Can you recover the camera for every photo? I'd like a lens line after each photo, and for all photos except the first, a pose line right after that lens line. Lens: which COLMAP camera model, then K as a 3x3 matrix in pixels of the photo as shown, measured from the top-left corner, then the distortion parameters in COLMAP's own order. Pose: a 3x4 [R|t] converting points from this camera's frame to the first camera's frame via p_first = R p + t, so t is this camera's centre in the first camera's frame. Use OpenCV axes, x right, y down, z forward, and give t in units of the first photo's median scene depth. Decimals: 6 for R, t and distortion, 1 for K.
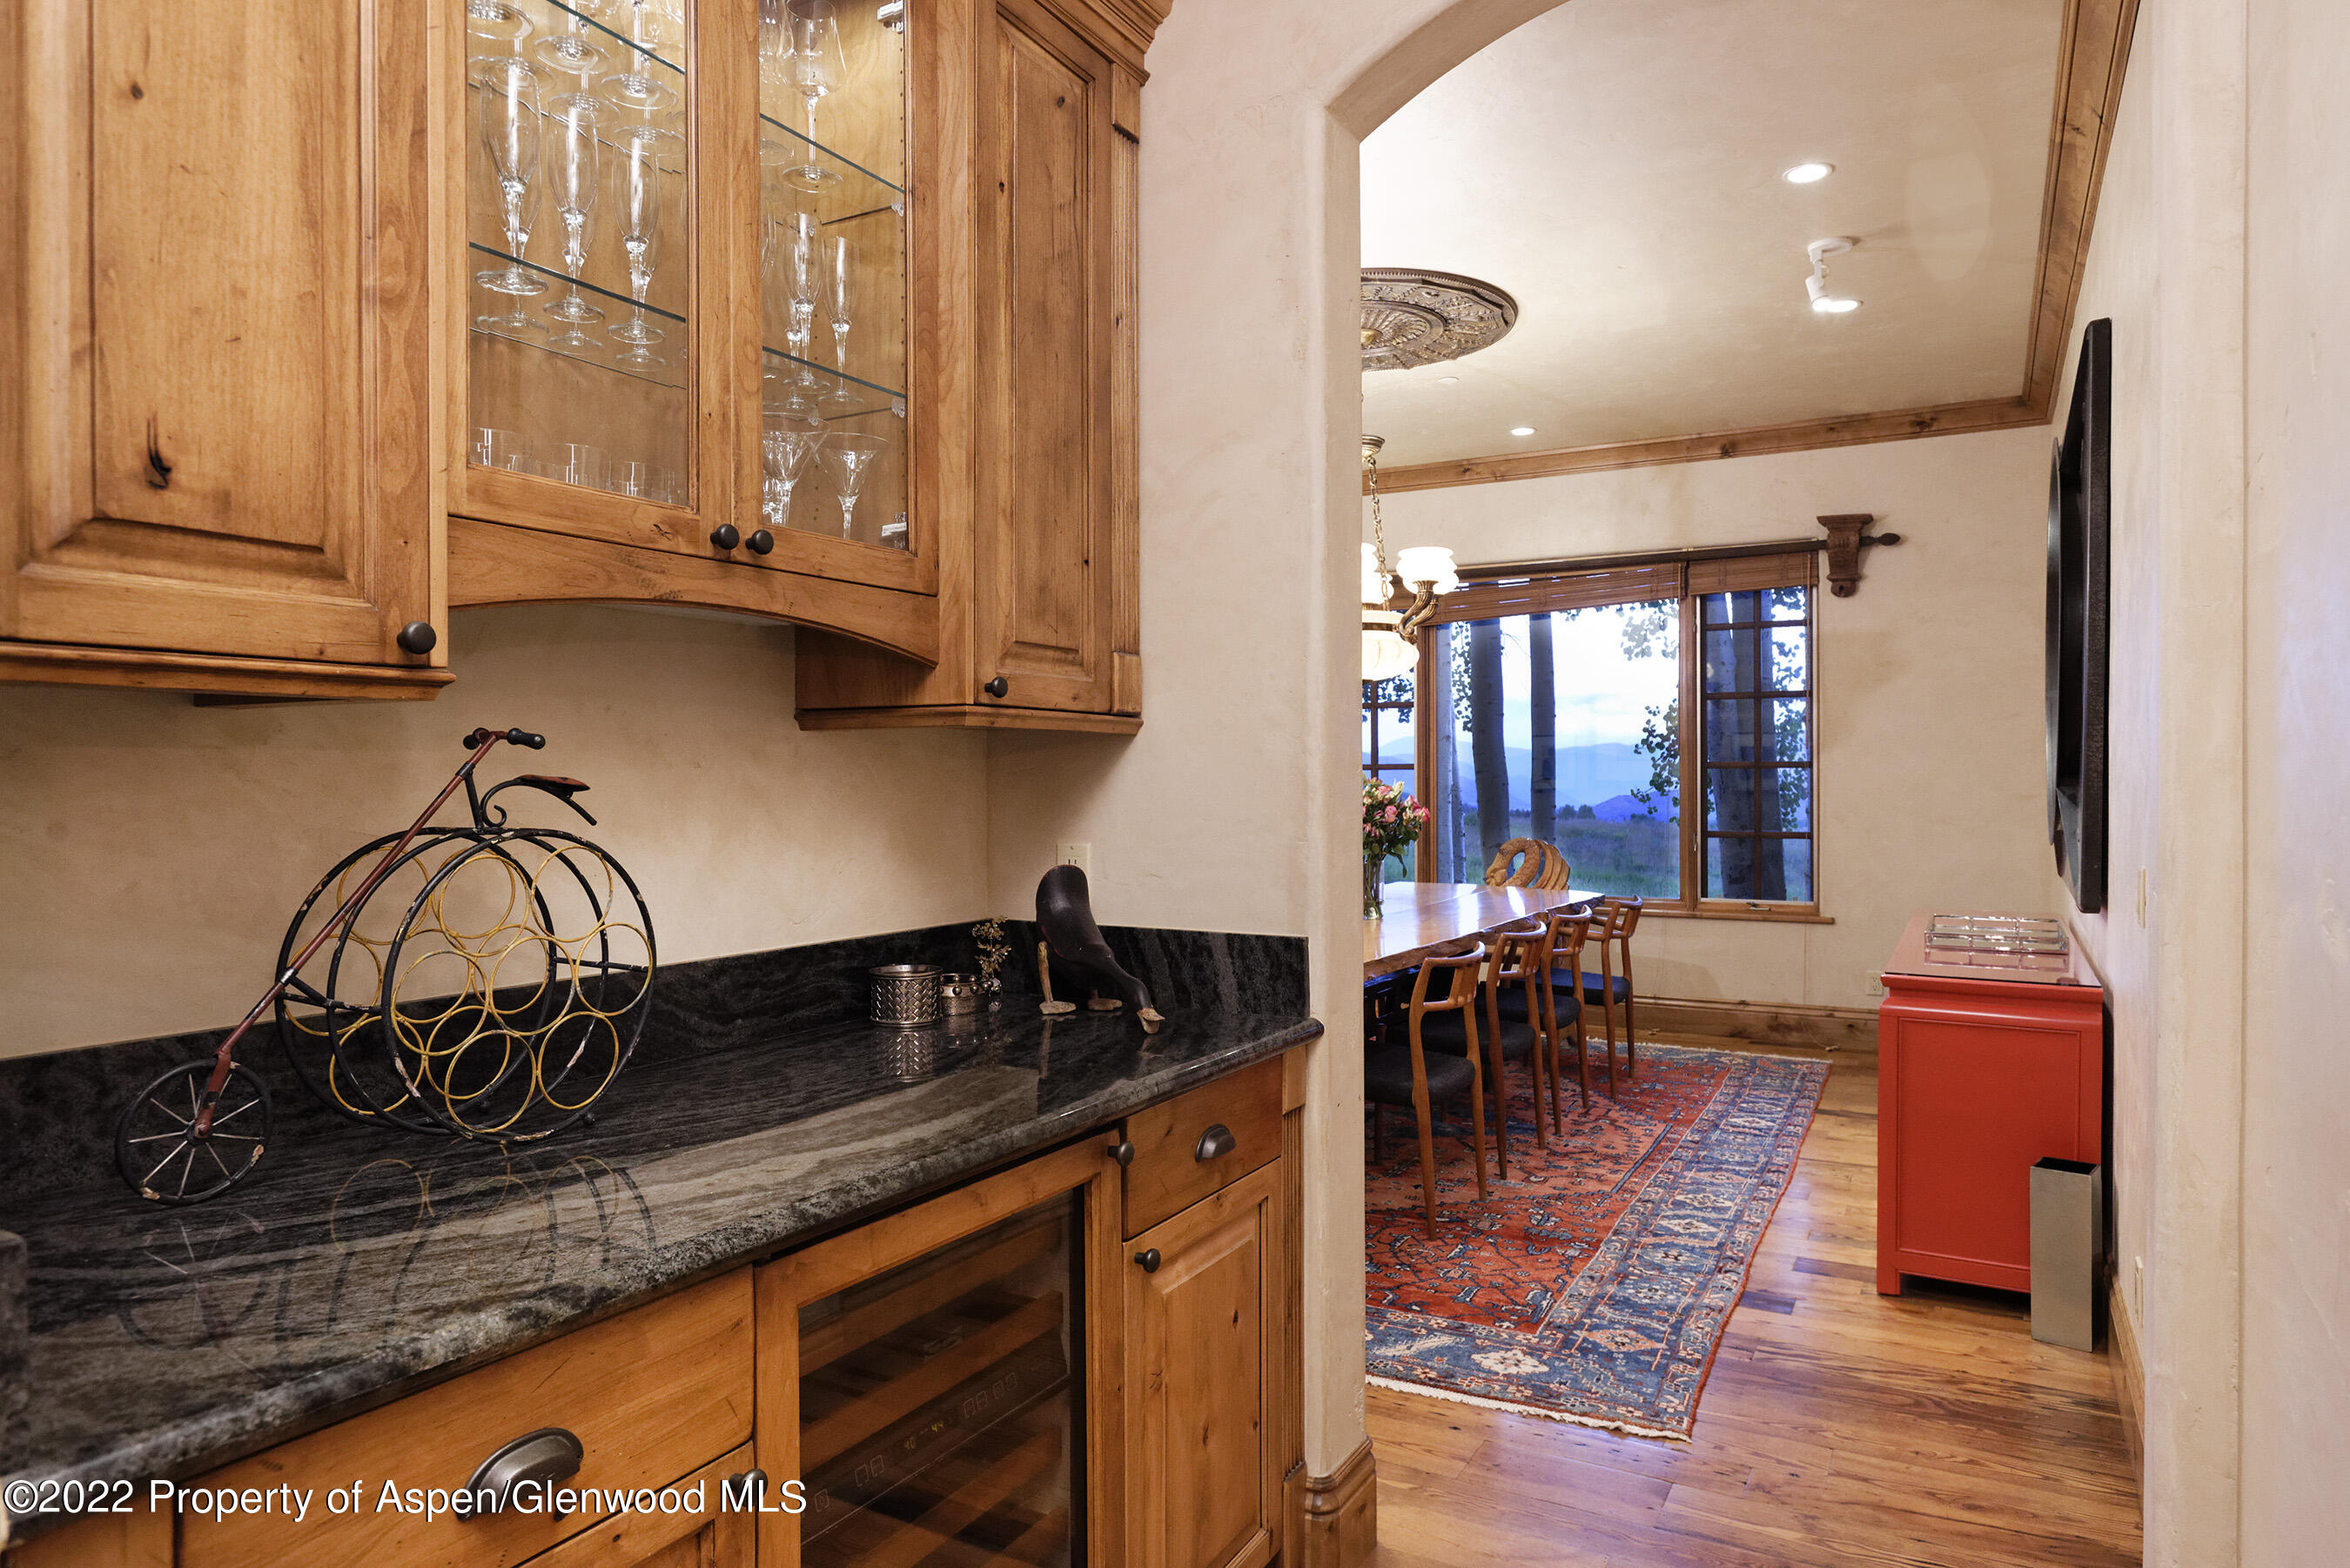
lens RADIAL K [[1431.5, 0, 1158.3], [0, 1431.5, 787.9], [0, 0, 1]] dist [-0.019222, 0.009272]
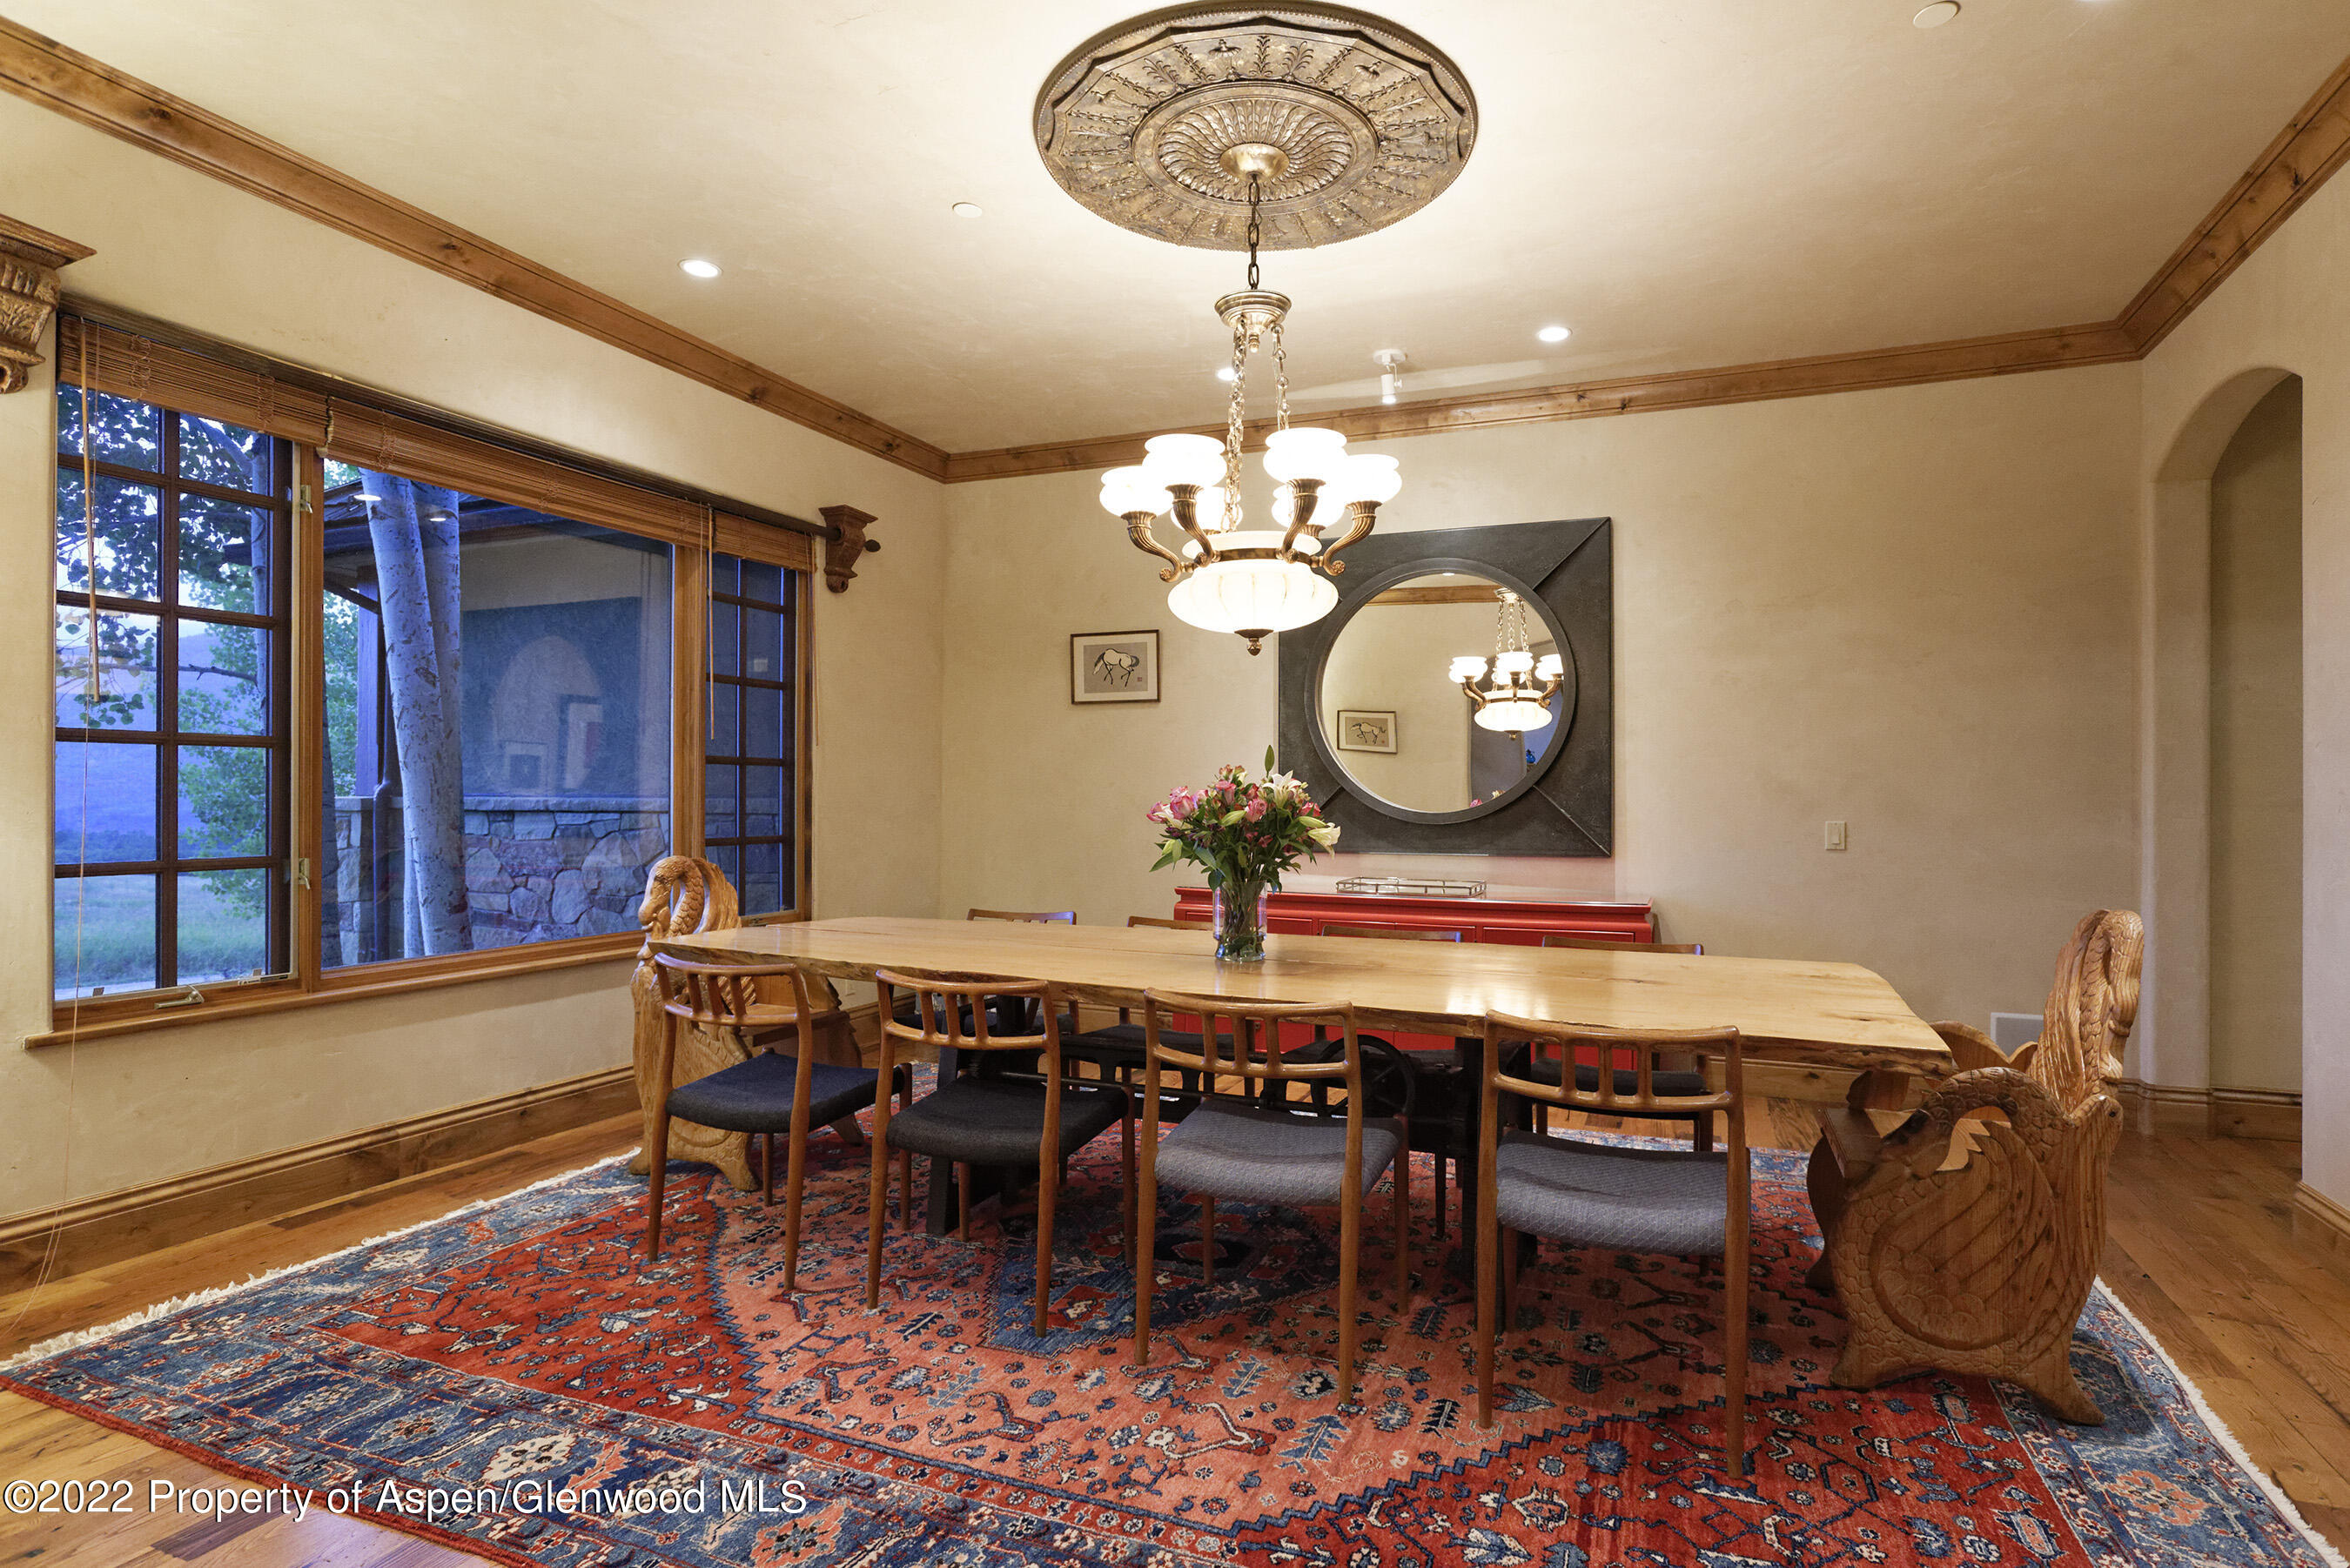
lens RADIAL K [[1241.4, 0, 1164.4], [0, 1241.4, 782.5], [0, 0, 1]] dist [0.000219, 0.004966]
pose [[-0.136647, 0.011539, 0.990553, -0.501525], [0.007568, 0.999915, -0.010604, 0.007393], [-0.990591, 0.006047, -0.136723, 1.167916]]
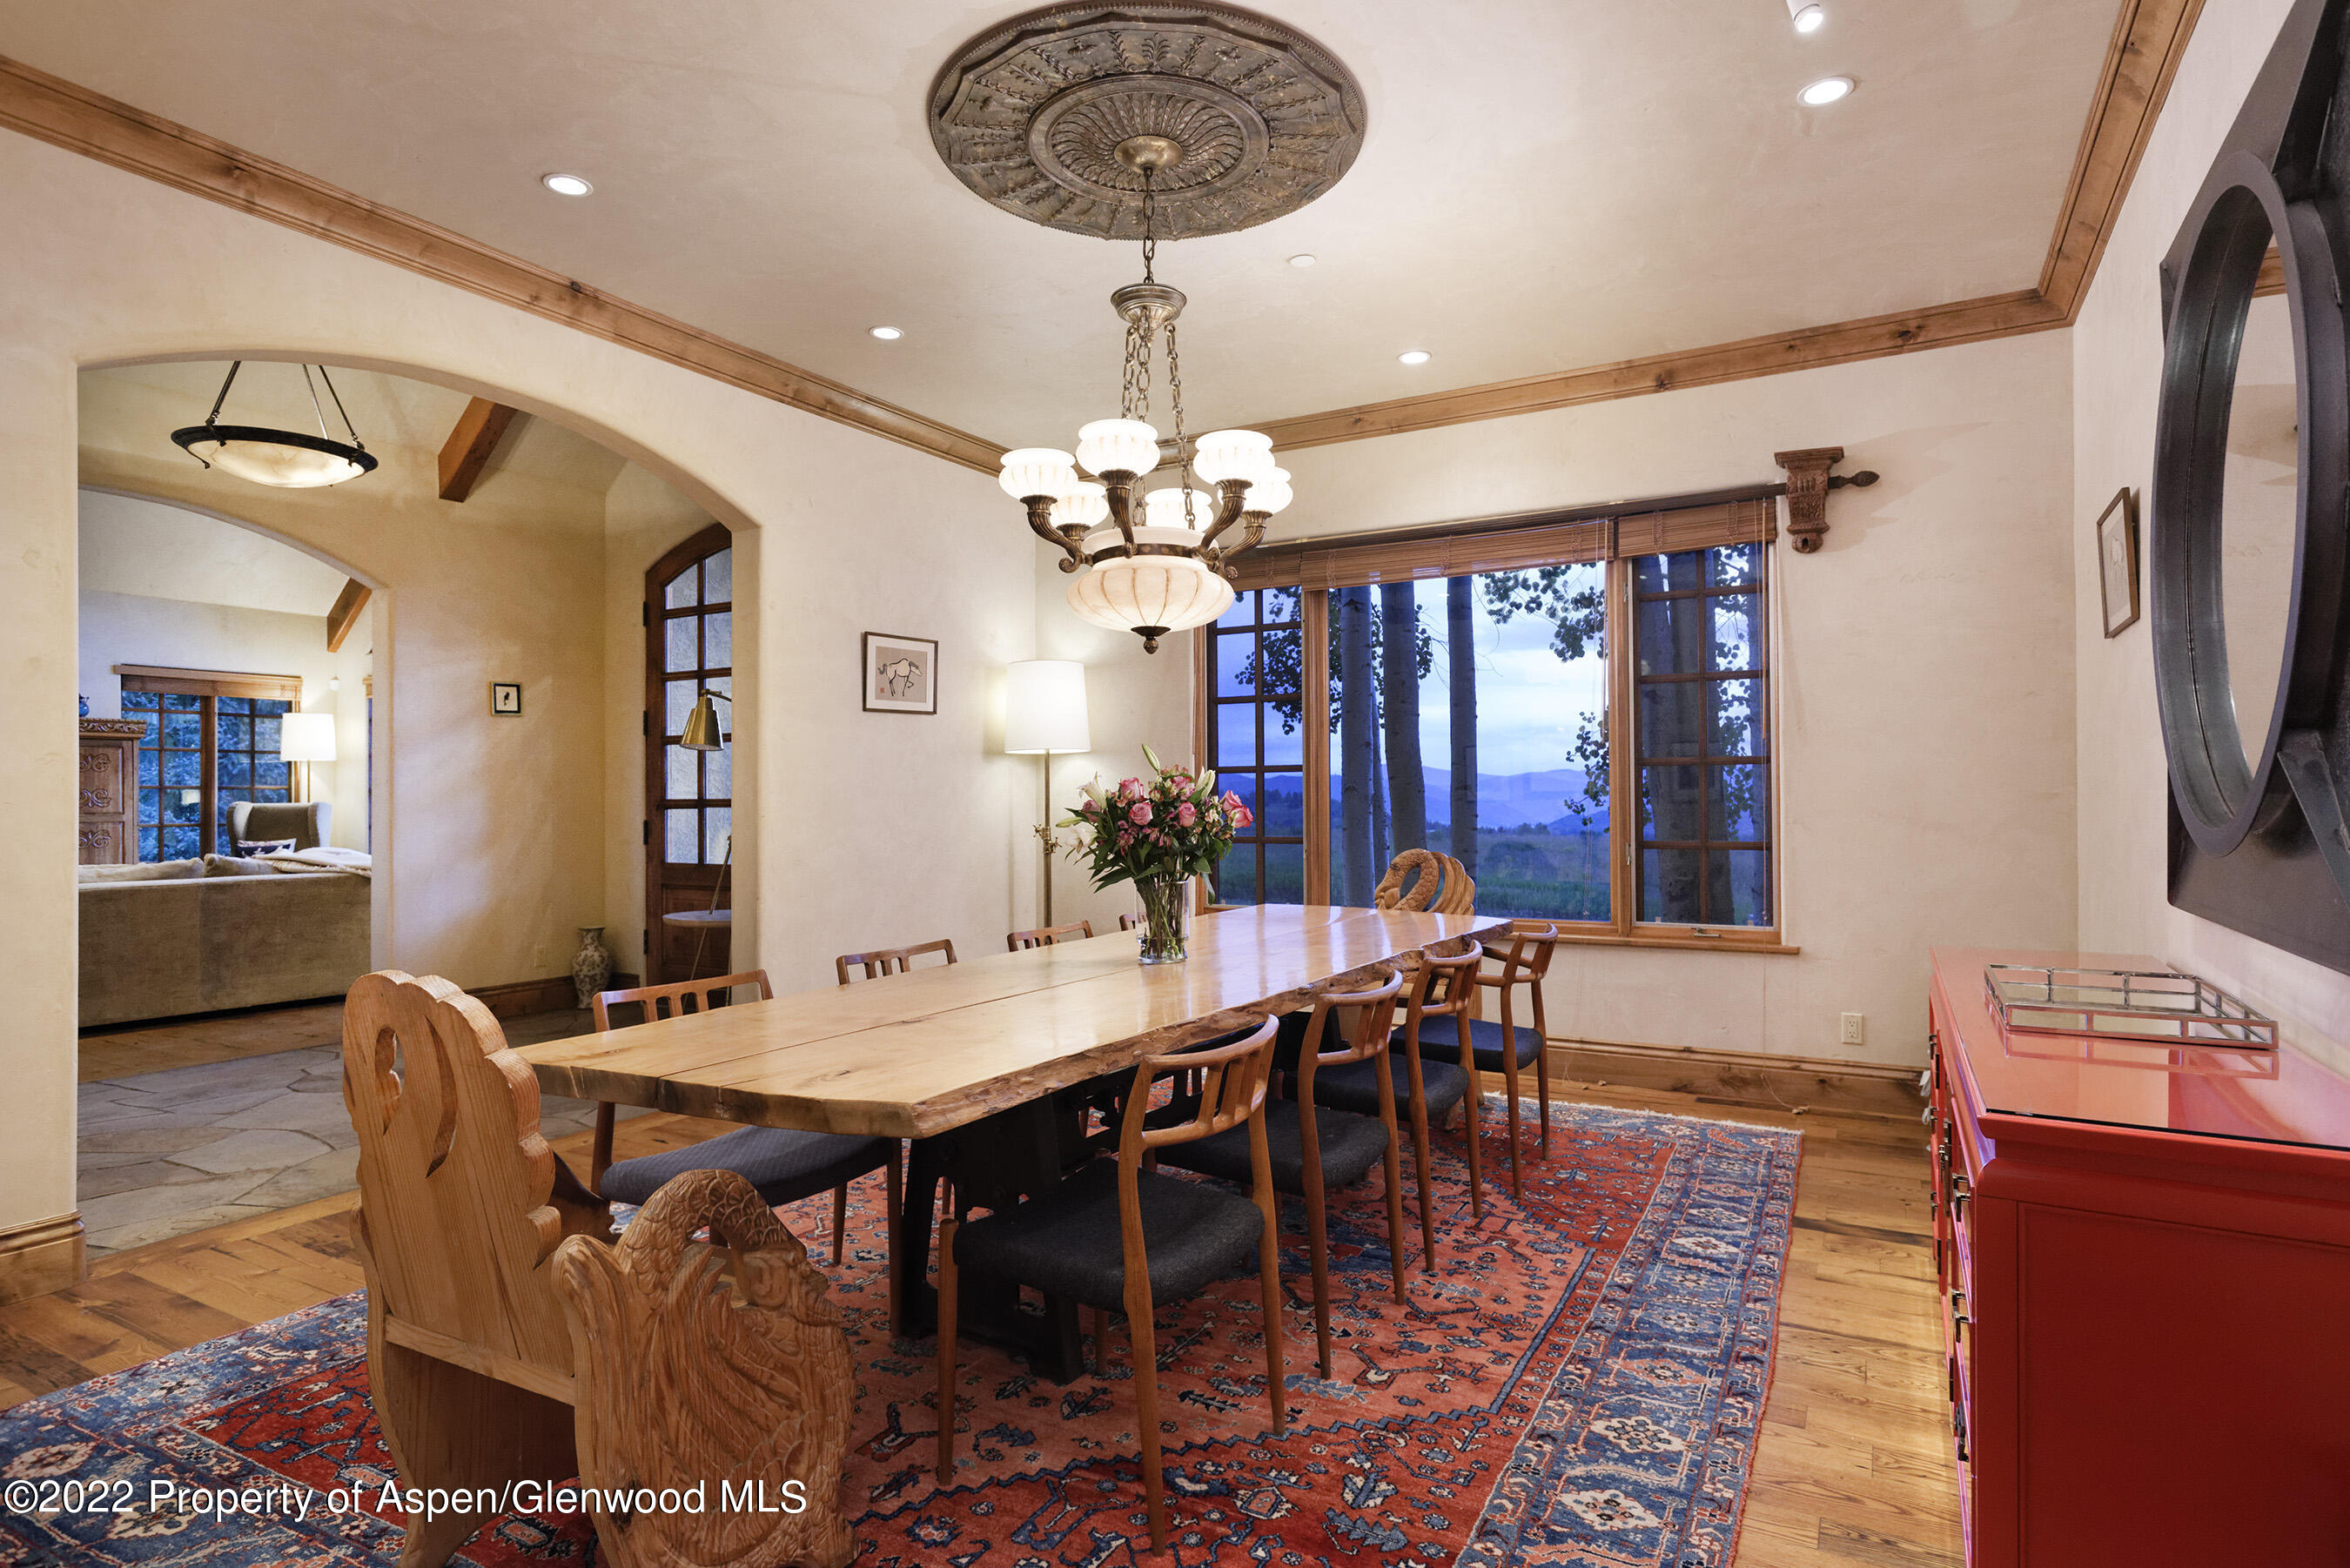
lens RADIAL K [[1241.4, 0, 1183.2], [0, 1241.4, 784.7], [0, 0, 1]] dist [0.000219, 0.004966]
pose [[0.999957, -0.001011, 0.009198, 0.152323], [0.001192, 0.999804, -0.019751, 0.015994], [-0.009177, 0.019761, 0.999763, 0.384772]]
